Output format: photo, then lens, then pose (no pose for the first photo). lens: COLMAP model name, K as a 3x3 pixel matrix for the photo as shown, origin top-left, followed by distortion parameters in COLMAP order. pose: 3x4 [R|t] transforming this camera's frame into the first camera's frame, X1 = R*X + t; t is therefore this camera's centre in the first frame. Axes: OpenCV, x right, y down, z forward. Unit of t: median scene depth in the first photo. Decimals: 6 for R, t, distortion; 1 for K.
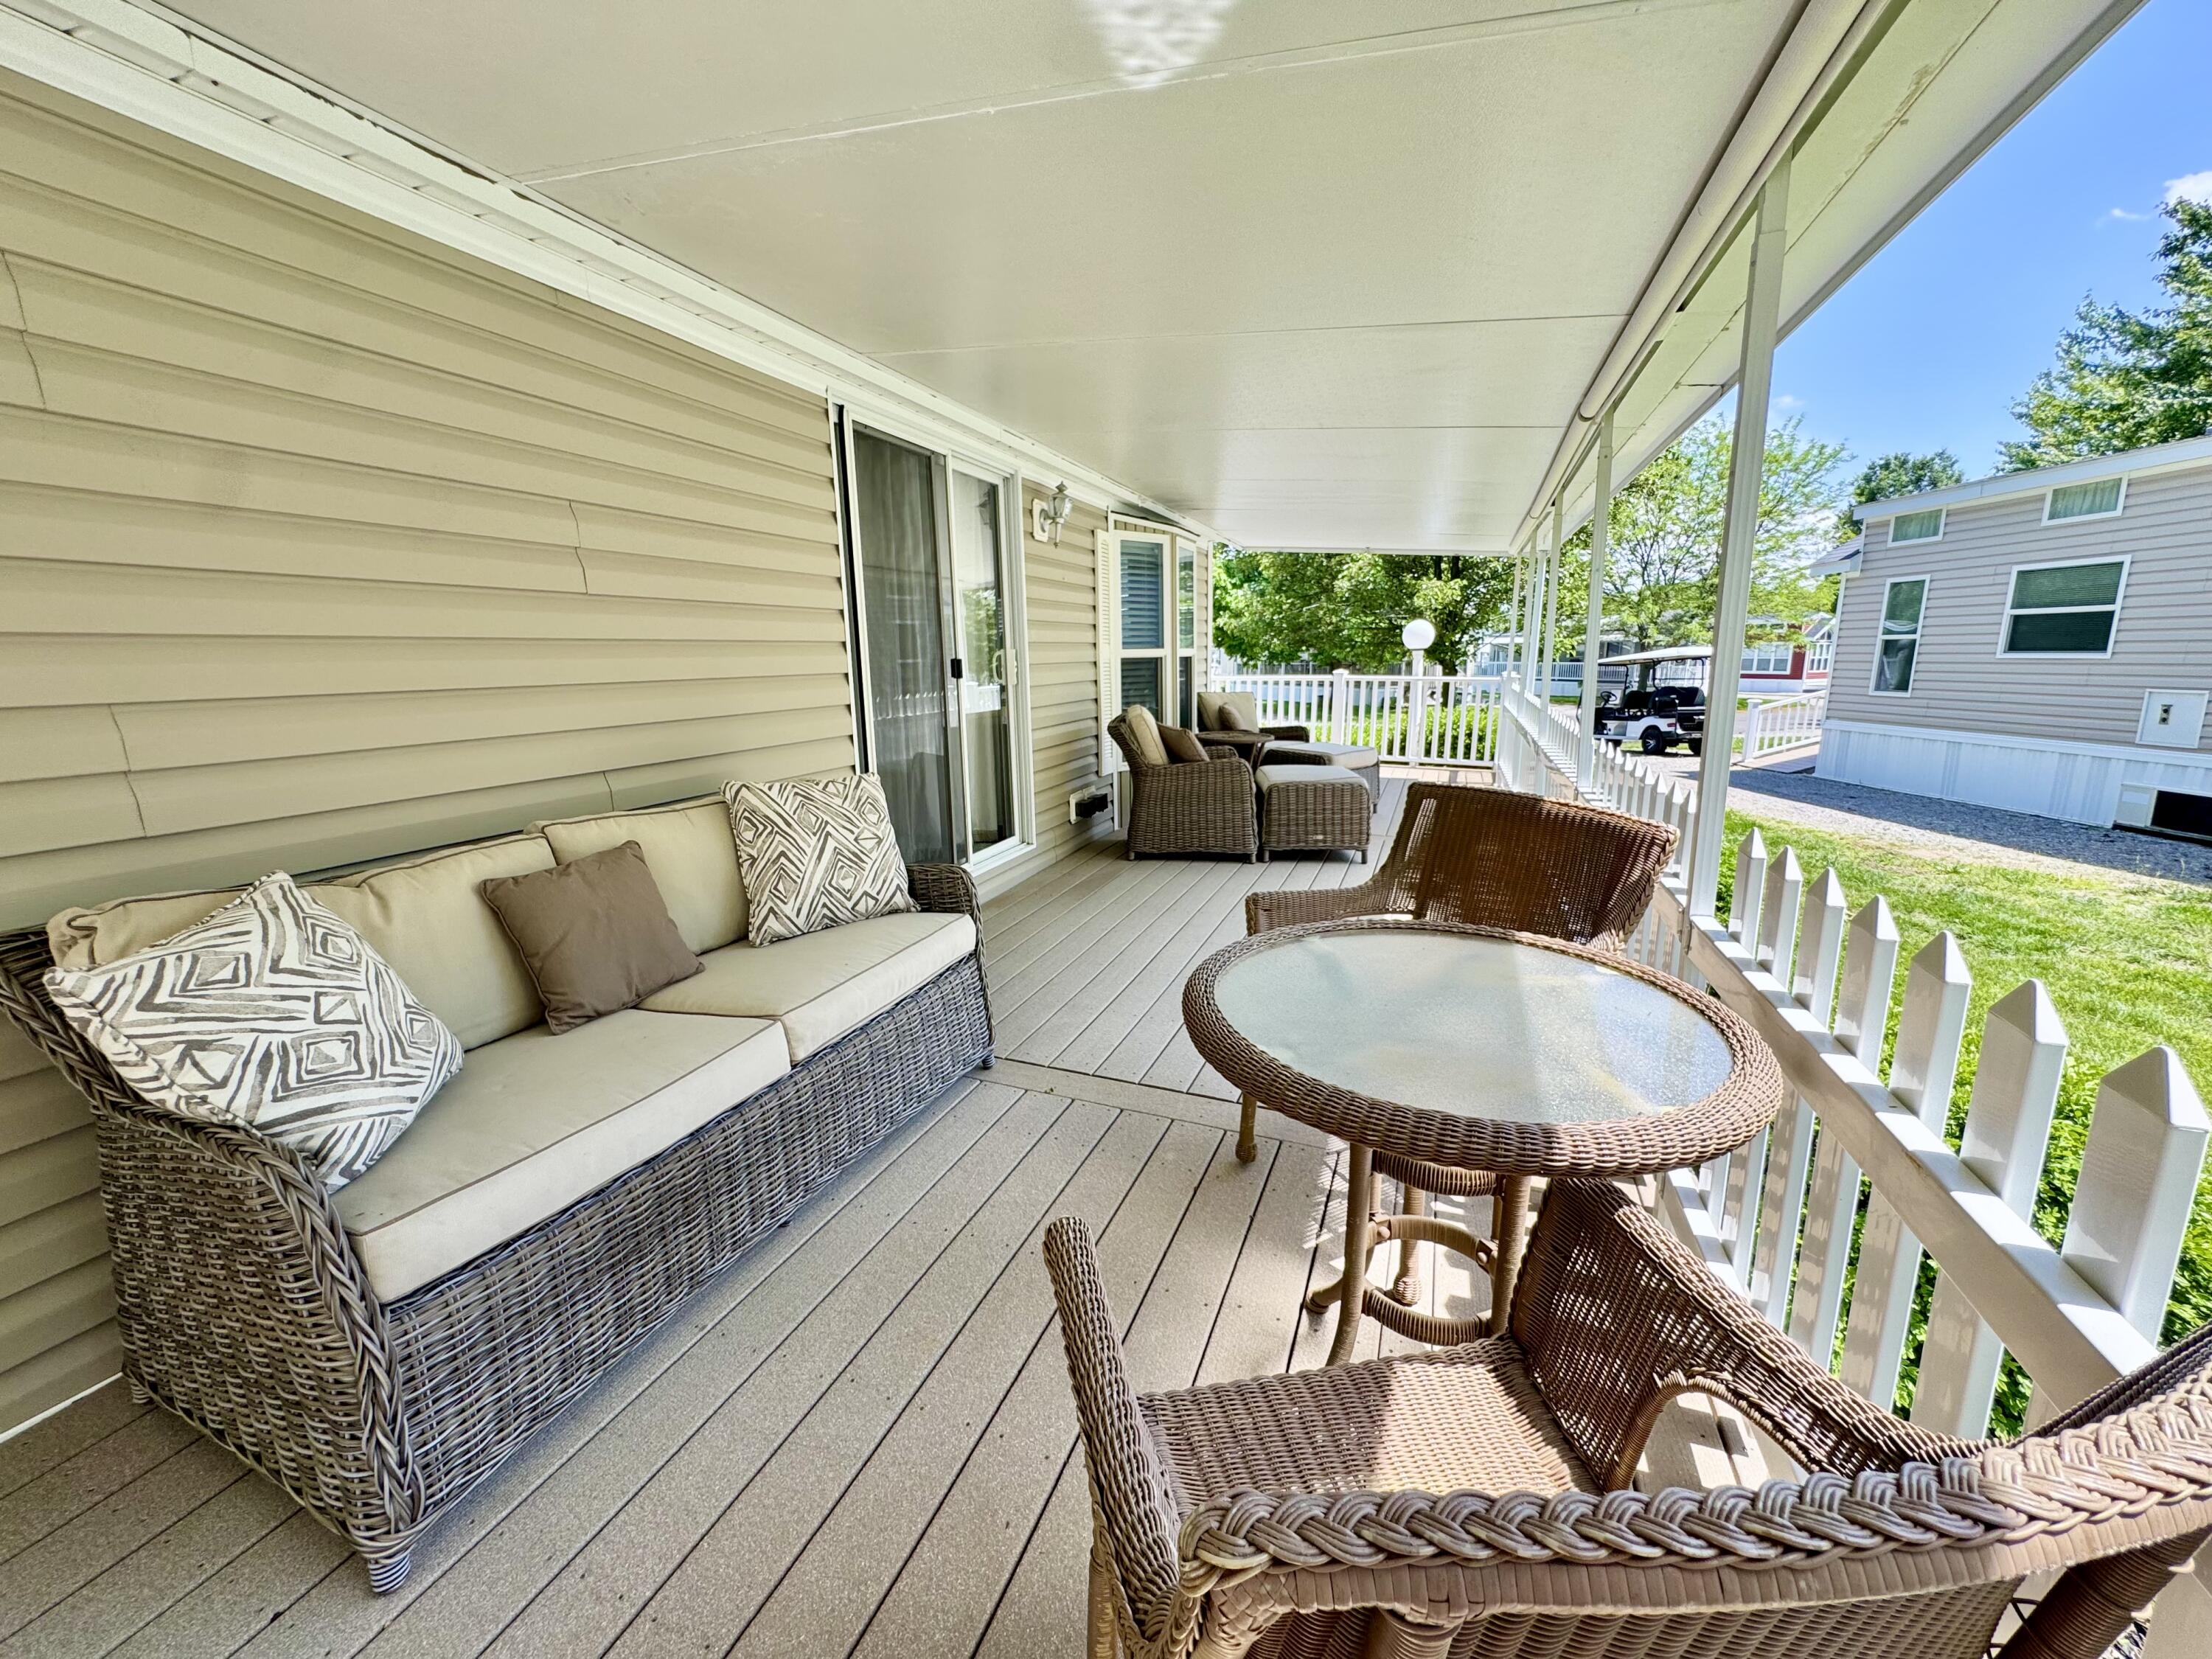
lens RADIAL K [[883.2, 0, 1100.4], [0, 883.2, 841.8], [0, 0, 1]] dist [-0.004791, 0.000708]
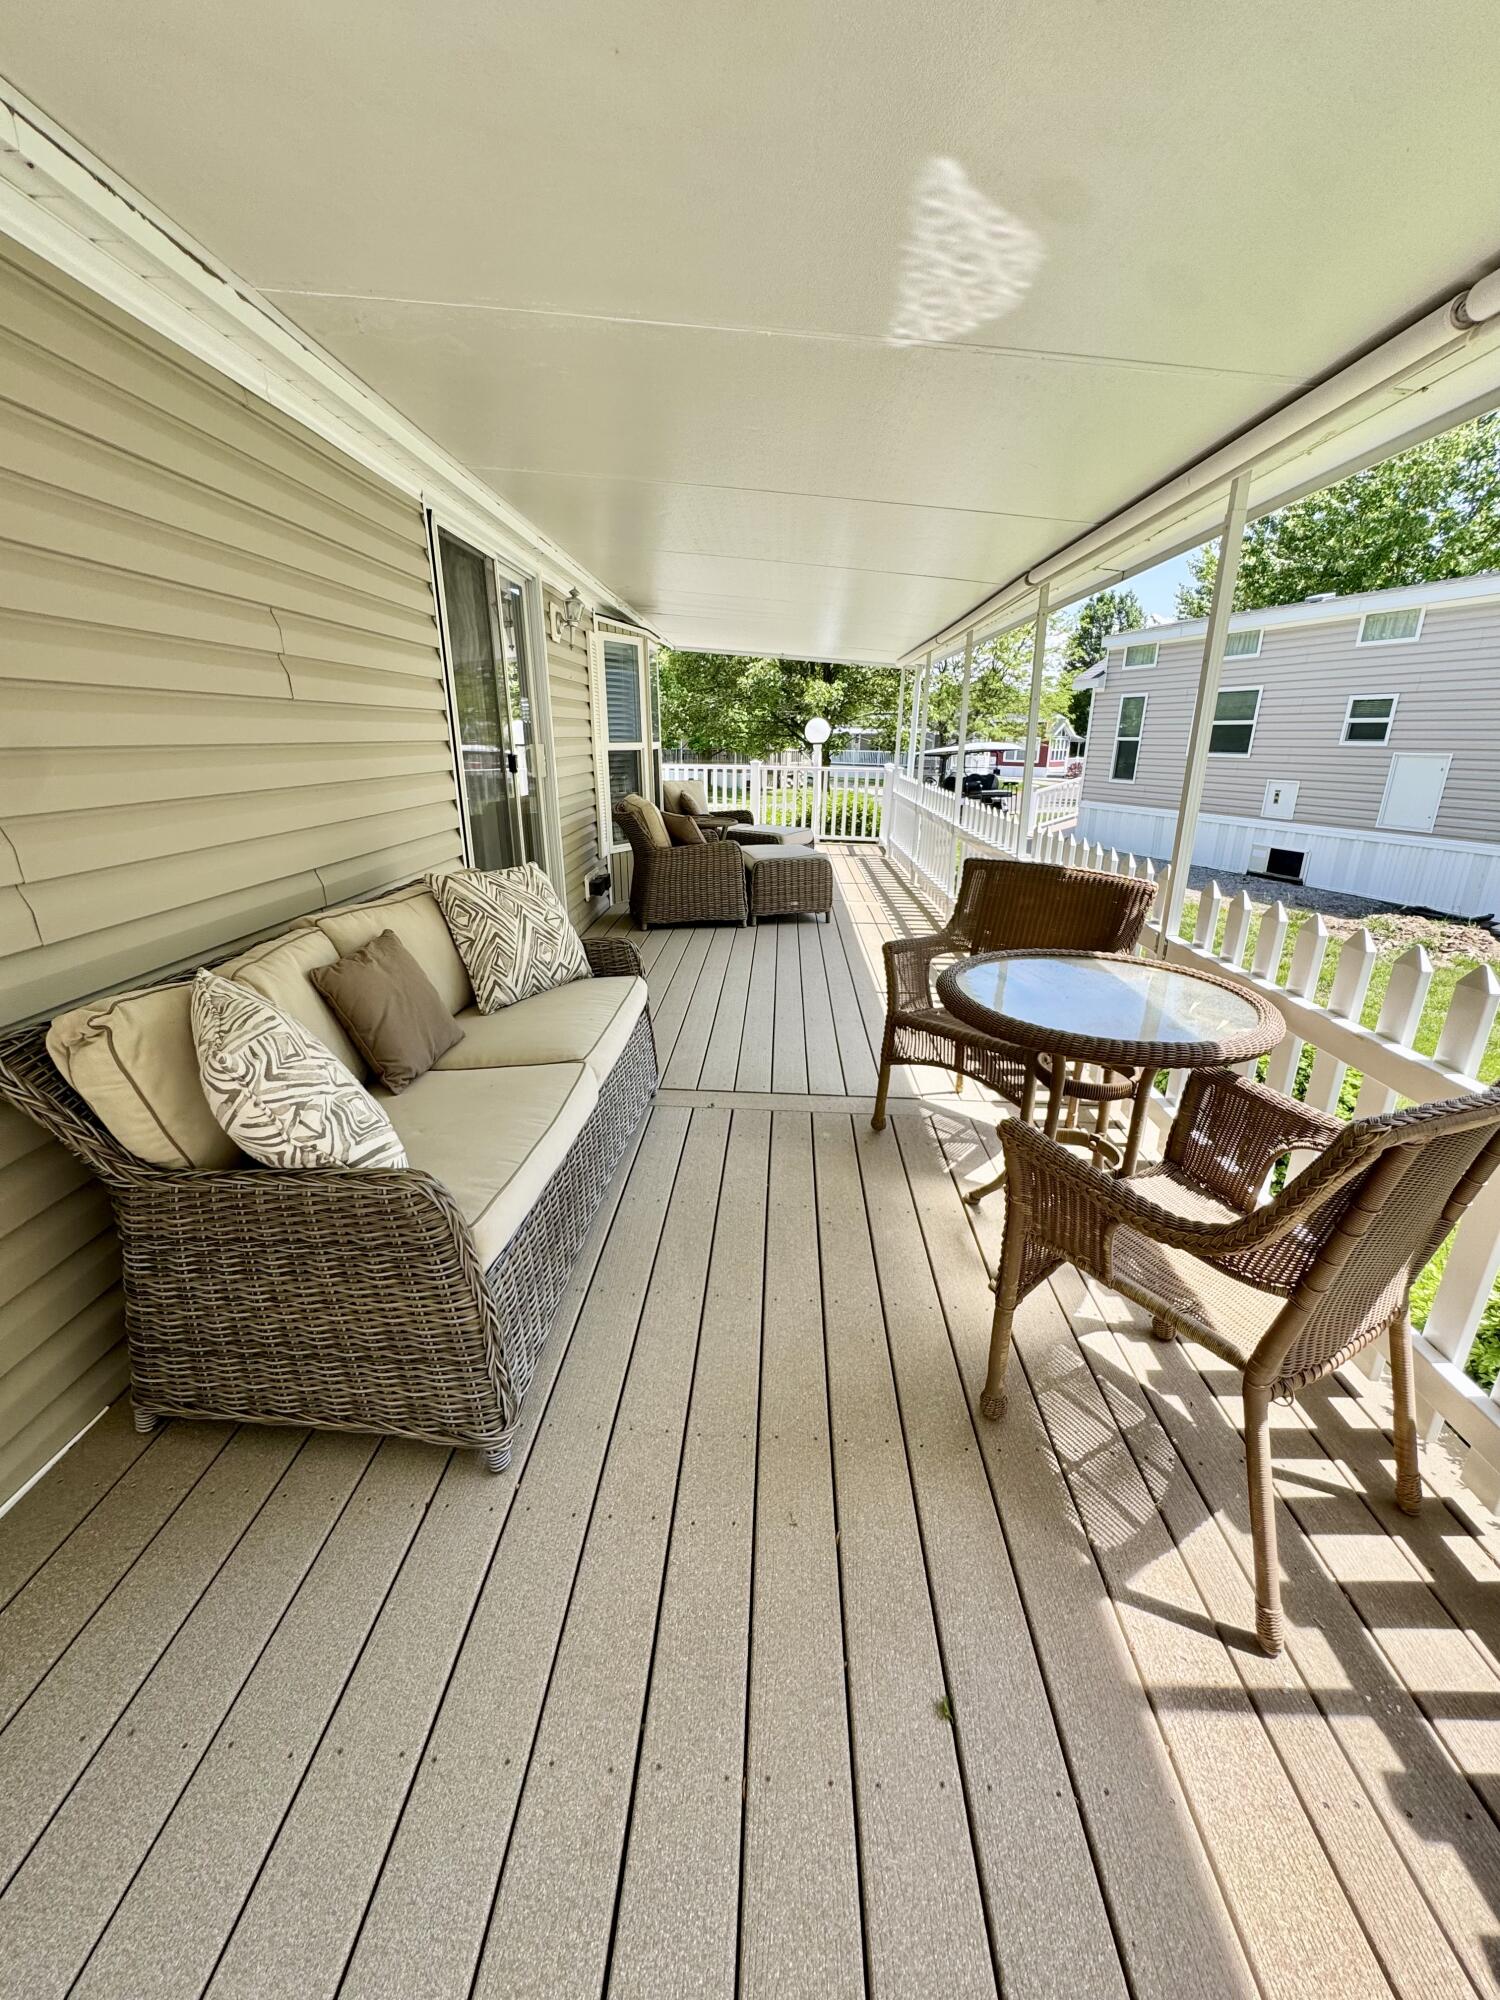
lens RADIAL K [[798.5, 0, 750.9], [0, 798.5, 1013.1], [0, 0, 1]] dist [-0.004791, 0.000708]
pose [[0.944646, -0.088840, 0.315834, -0.196700], [0.049187, 0.990110, 0.131388, -0.003154], [-0.324383, -0.108581, 0.939673, -0.060142]]
